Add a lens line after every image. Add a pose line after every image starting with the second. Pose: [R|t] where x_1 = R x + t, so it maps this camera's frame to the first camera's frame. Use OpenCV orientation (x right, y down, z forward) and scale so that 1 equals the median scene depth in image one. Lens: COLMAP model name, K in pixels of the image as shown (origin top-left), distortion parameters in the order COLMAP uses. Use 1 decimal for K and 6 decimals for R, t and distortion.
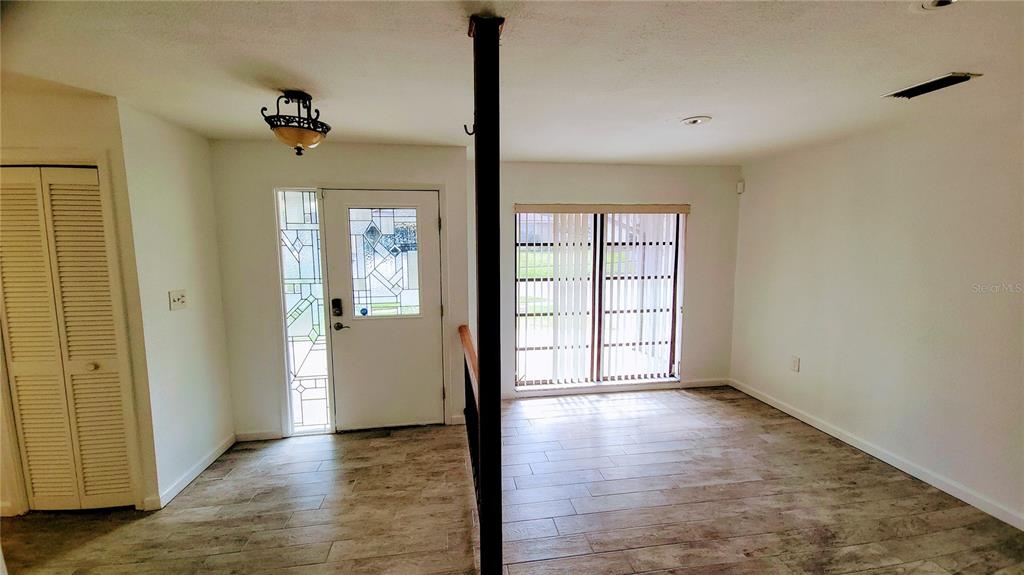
lens RADIAL K [[414.4, 0, 510.4], [0, 414.4, 285.3], [0, 0, 1]] dist [0.000815, -0.000361]
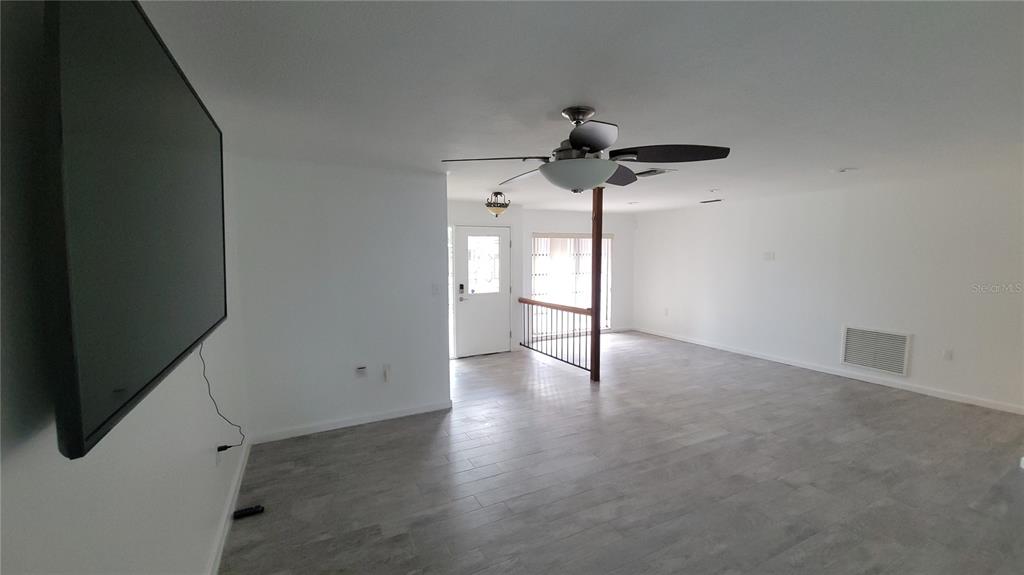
lens RADIAL K [[414.4, 0, 513.1], [0, 414.4, 287.9], [0, 0, 1]] dist [0.000815, -0.000361]
pose [[0.949245, -0.025510, 0.313502, -0.774665], [0.031488, 0.999406, -0.014018, 0.082239], [-0.312959, 0.023178, 0.949484, -0.834711]]
